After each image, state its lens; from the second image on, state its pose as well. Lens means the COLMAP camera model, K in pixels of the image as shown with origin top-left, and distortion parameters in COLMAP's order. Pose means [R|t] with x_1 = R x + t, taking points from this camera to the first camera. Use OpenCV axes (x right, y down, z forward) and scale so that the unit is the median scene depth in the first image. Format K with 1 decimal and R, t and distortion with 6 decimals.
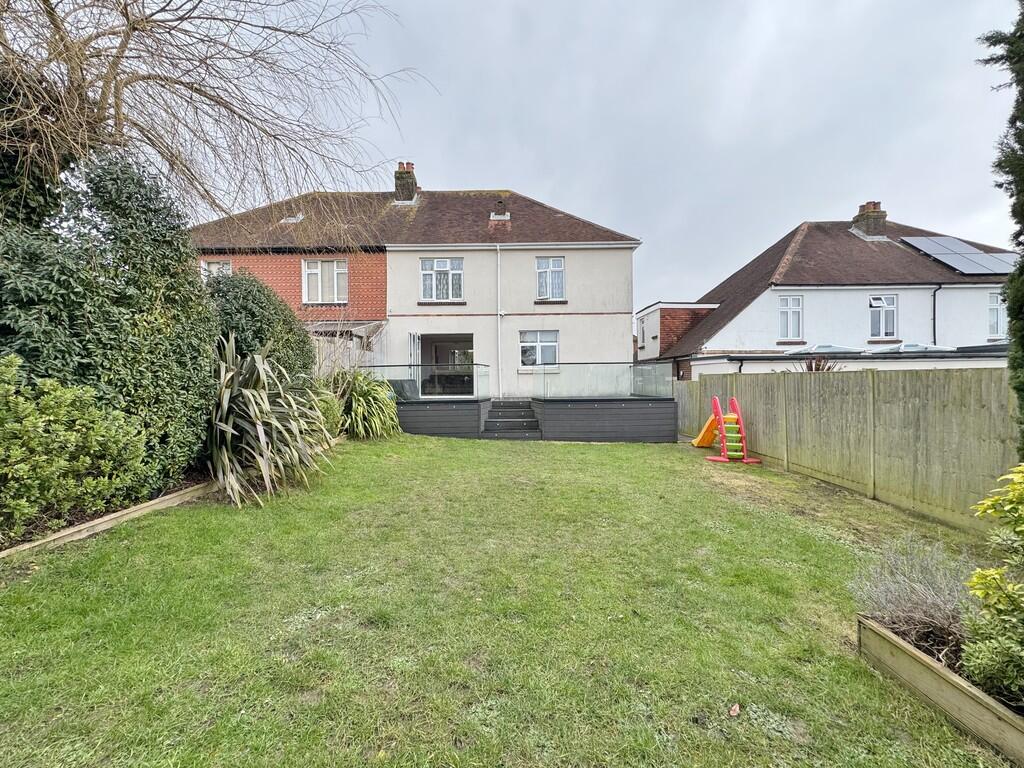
lens RADIAL K [[405.6, 0, 510.6], [0, 405.6, 382.3], [0, 0, 1]] dist [-0.002237, 0.000067]
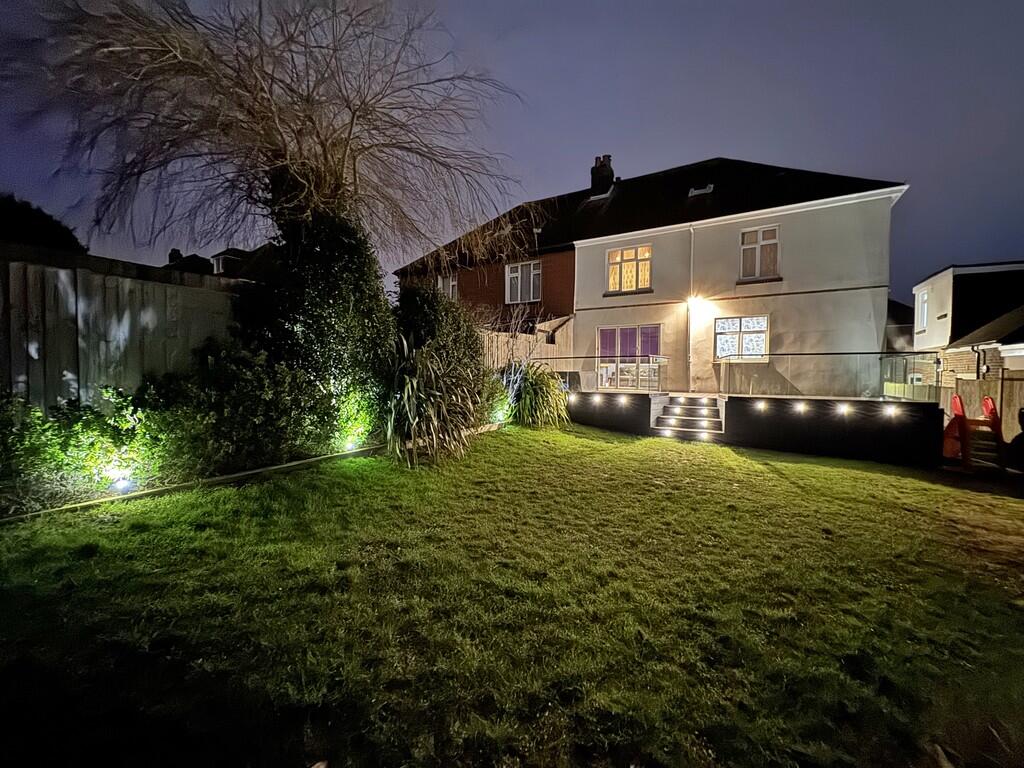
lens RADIAL K [[405.6, 0, 510.6], [0, 405.6, 382.3], [0, 0, 1]] dist [-0.002237, 0.000067]
pose [[0.858516, 0.029049, -0.511963, 0.084330], [-0.019899, 0.999529, 0.023345, 0.000397], [0.512400, -0.009854, 0.858690, 0.014877]]
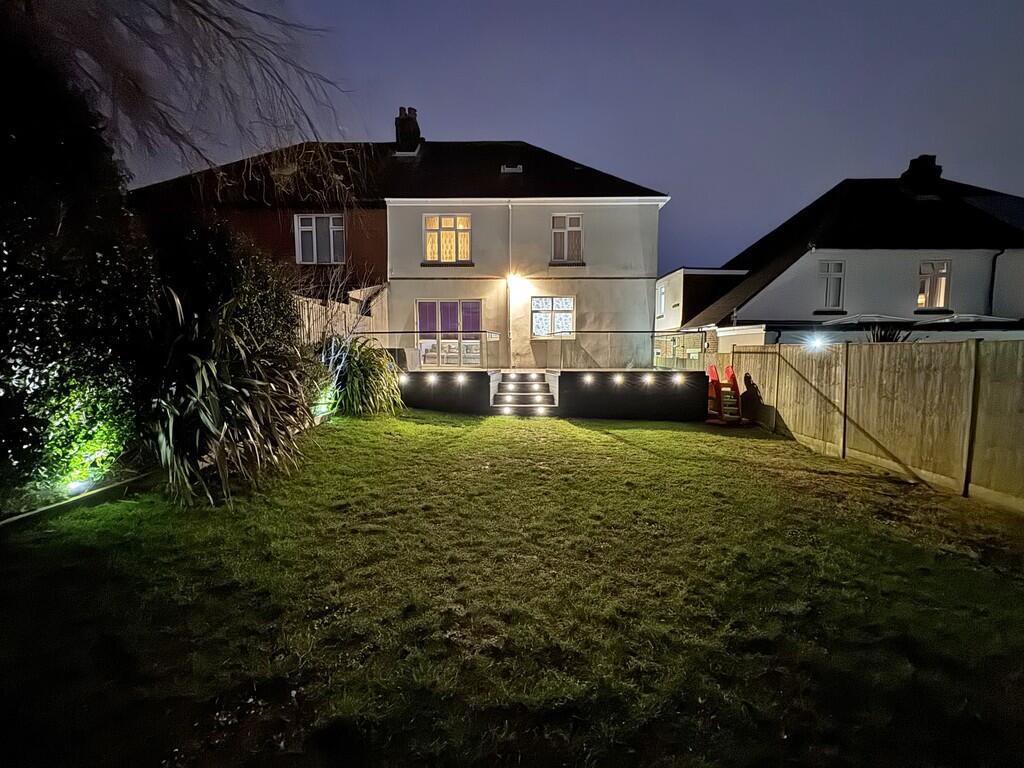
lens RADIAL K [[405.6, 0, 510.6], [0, 405.6, 382.3], [0, 0, 1]] dist [-0.002237, 0.000067]
pose [[0.999846, 0.011834, -0.012955, -0.010869], [-0.010884, 0.997413, 0.071062, 0.001865], [0.013763, -0.070910, 0.997388, 0.063284]]
